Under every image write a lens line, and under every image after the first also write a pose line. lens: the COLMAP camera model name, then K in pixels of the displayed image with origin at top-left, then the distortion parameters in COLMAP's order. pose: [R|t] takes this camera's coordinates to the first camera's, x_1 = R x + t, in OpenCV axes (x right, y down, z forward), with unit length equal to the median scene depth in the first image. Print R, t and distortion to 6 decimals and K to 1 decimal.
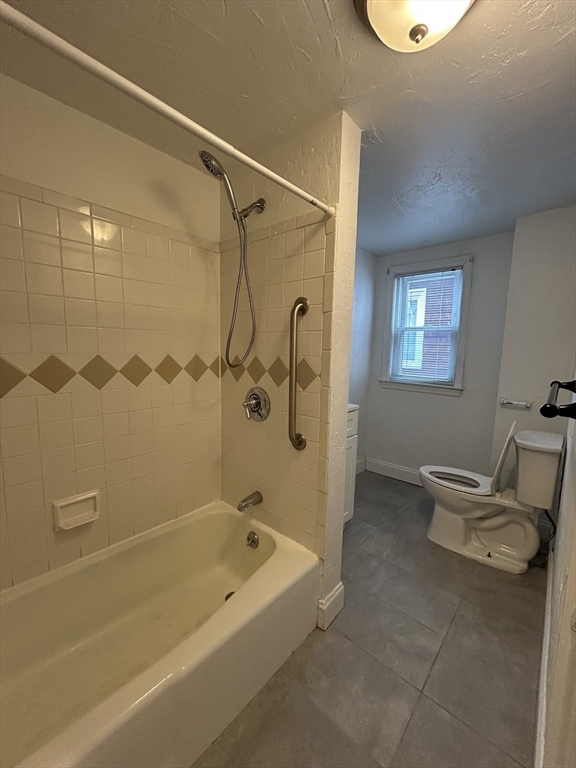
lens RADIAL K [[307.9, 0, 287.2], [0, 307.9, 382.4], [0, 0, 1]] dist [-0.001364, 0.000933]
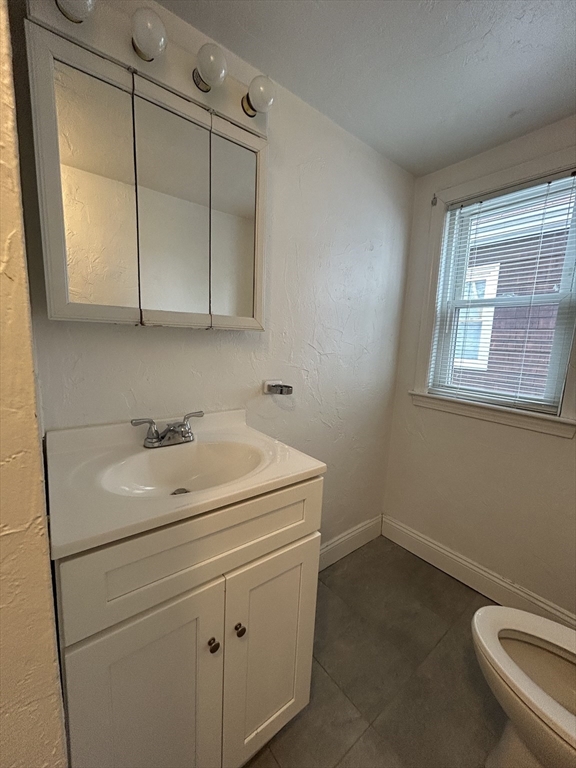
lens RADIAL K [[307.9, 0, 289.6], [0, 307.9, 384.9], [0, 0, 1]] dist [-0.001364, 0.000933]
pose [[0.987385, 0.041518, -0.152797, 0.168879], [-0.037694, 0.998902, 0.027838, -0.030360], [0.153785, -0.021727, 0.987865, 0.400641]]
